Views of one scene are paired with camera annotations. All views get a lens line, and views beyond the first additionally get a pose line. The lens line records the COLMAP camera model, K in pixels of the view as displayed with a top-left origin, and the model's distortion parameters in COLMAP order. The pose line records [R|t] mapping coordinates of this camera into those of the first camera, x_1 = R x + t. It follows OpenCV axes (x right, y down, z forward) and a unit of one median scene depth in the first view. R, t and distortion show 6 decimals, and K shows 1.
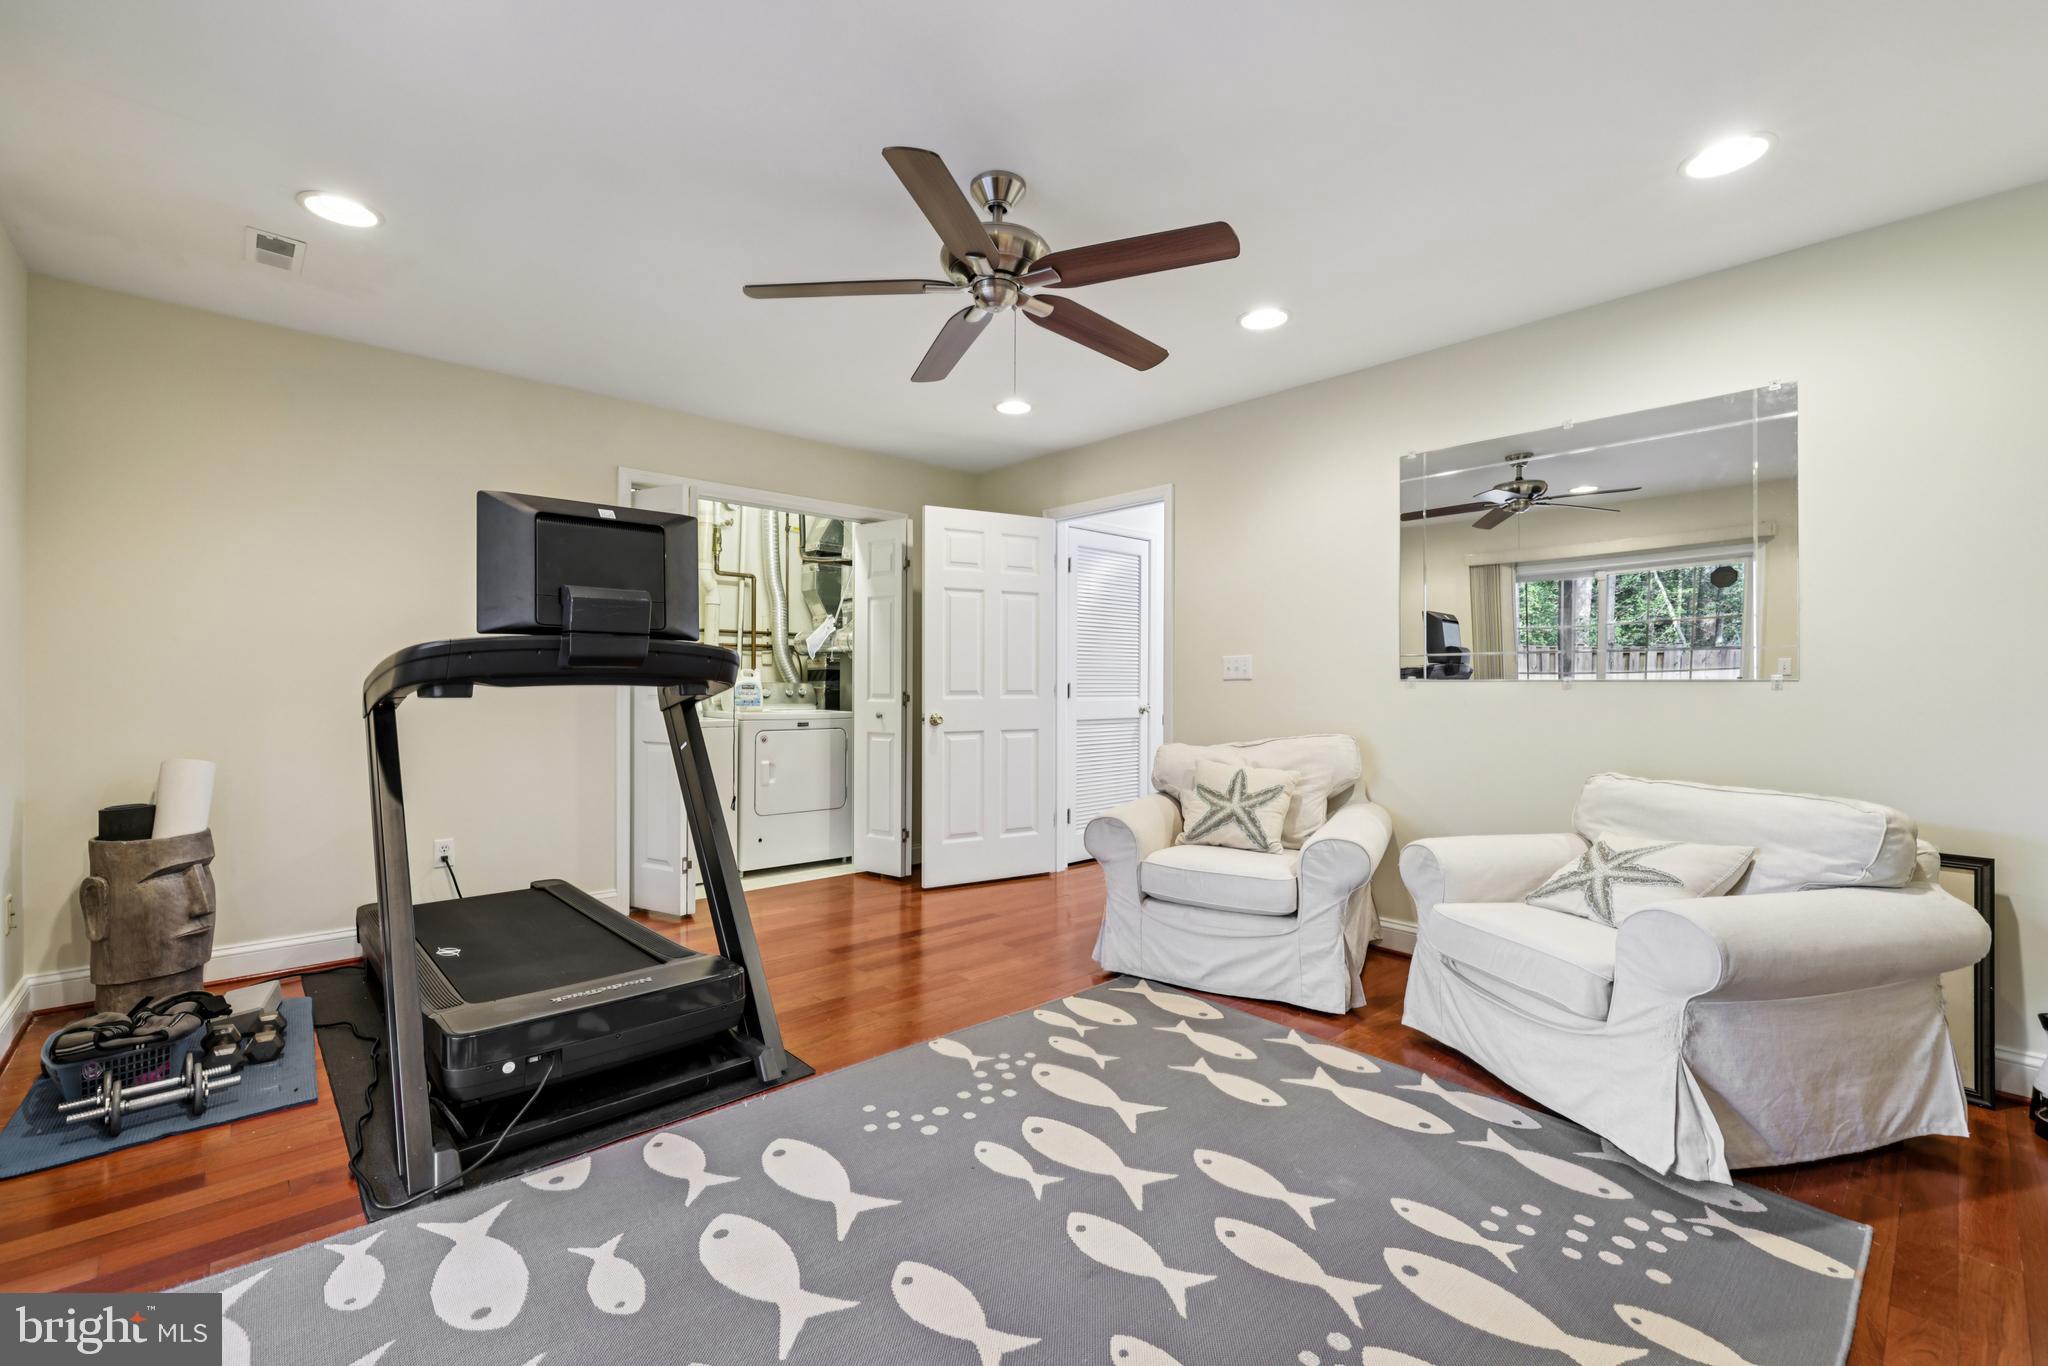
lens RADIAL K [[861.8, 0, 1019.5], [0, 861.8, 687.3], [0, 0, 1]] dist [-0.002710, 0.000086]
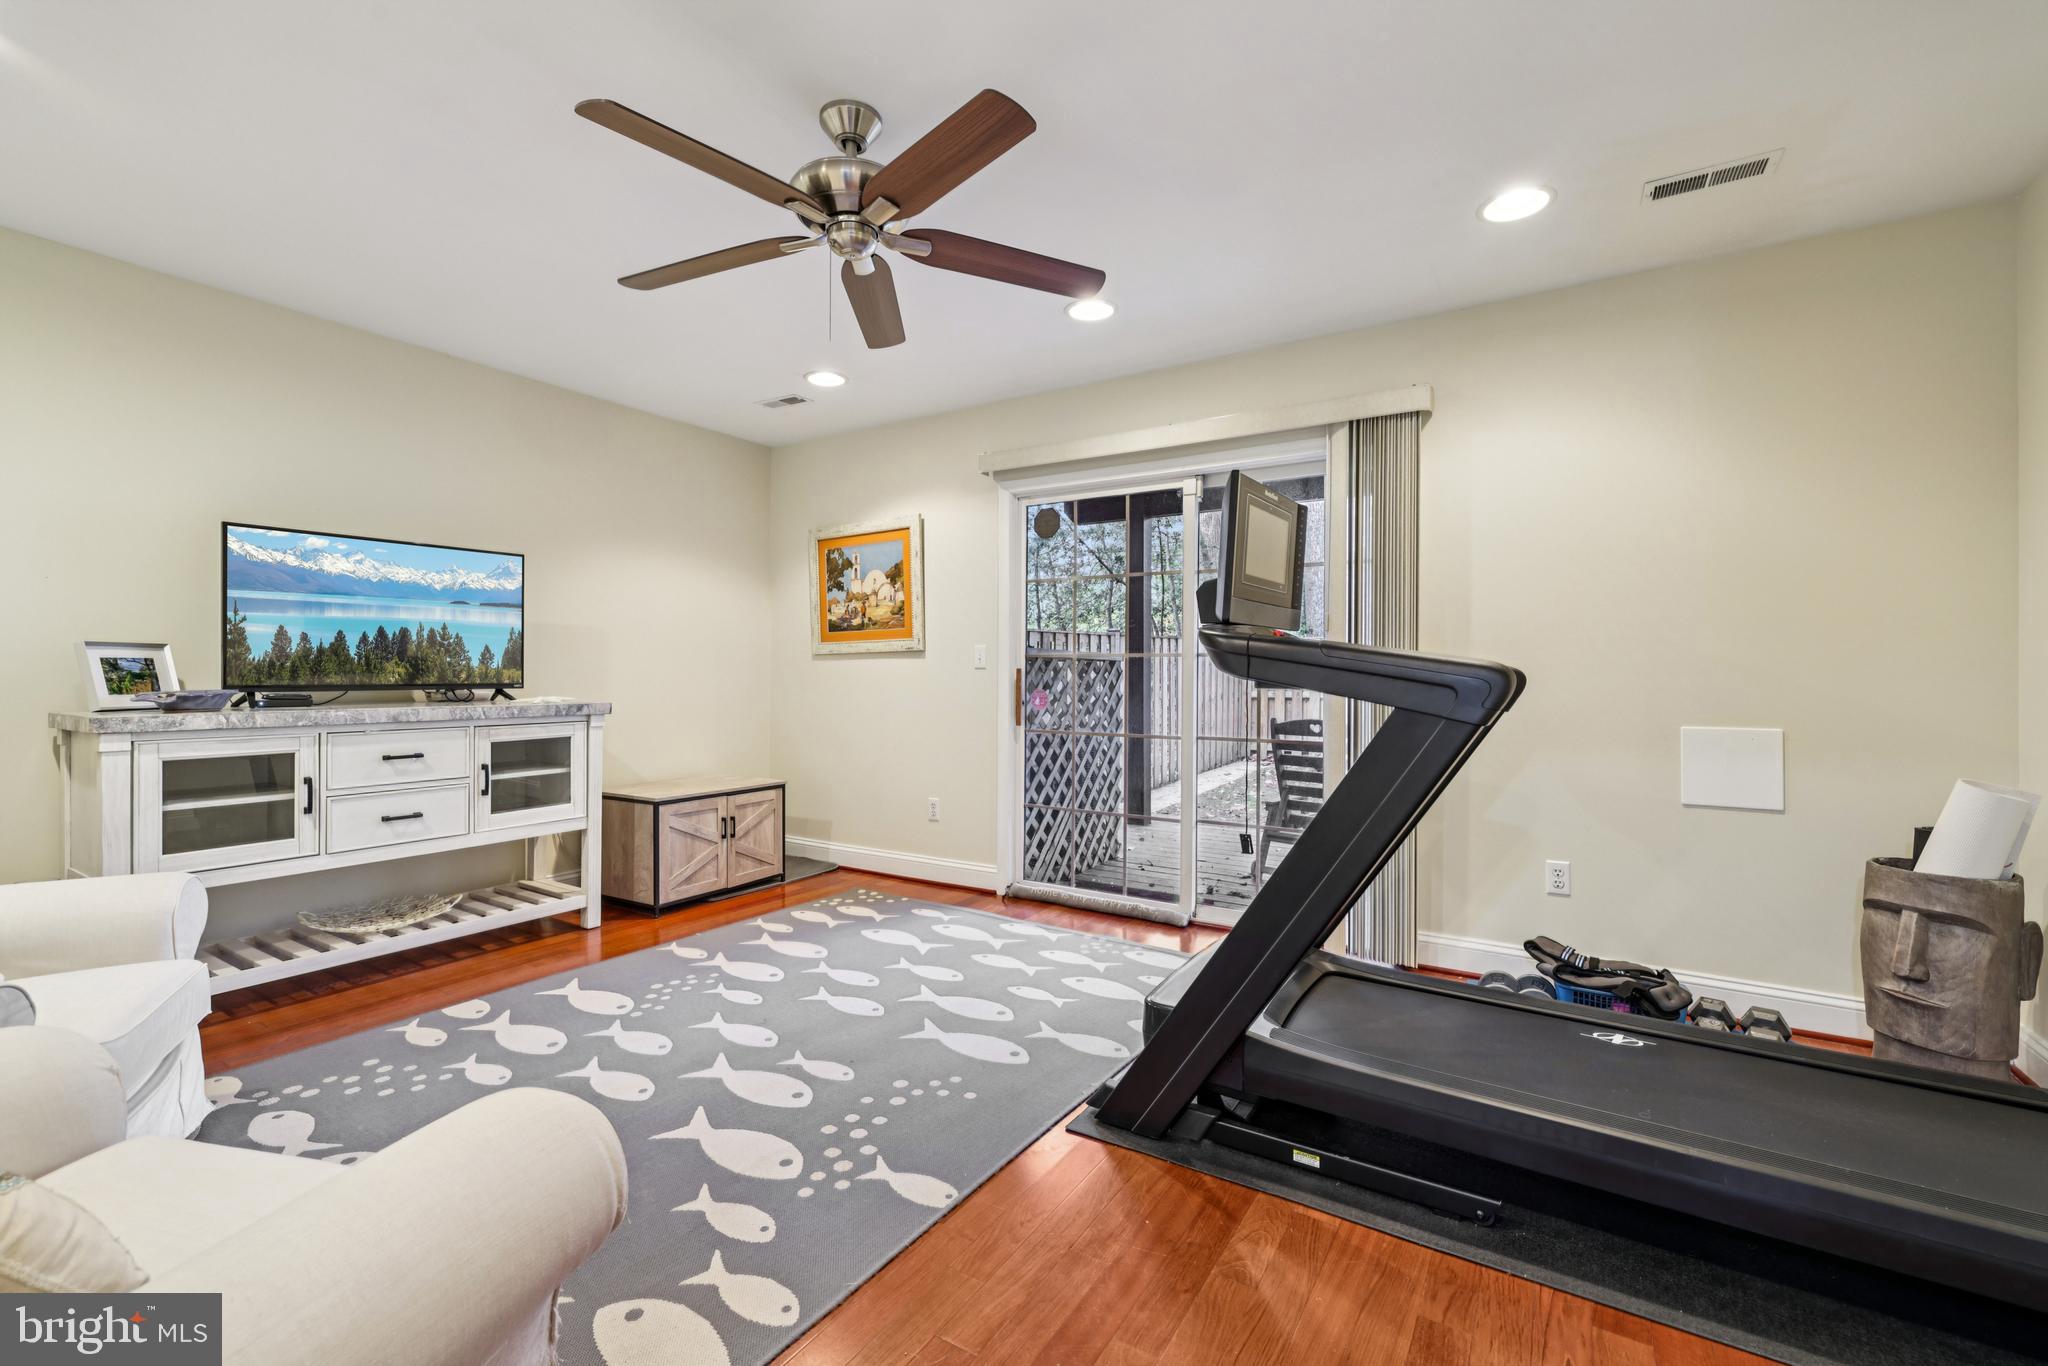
lens RADIAL K [[861.8, 0, 1019.5], [0, 861.8, 687.3], [0, 0, 1]] dist [-0.002710, 0.000086]
pose [[-0.966155, -0.005976, -0.257894, 0.032999], [-0.010580, 0.999808, 0.016470, -0.002841], [0.257746, 0.018641, -0.966033, 2.074197]]
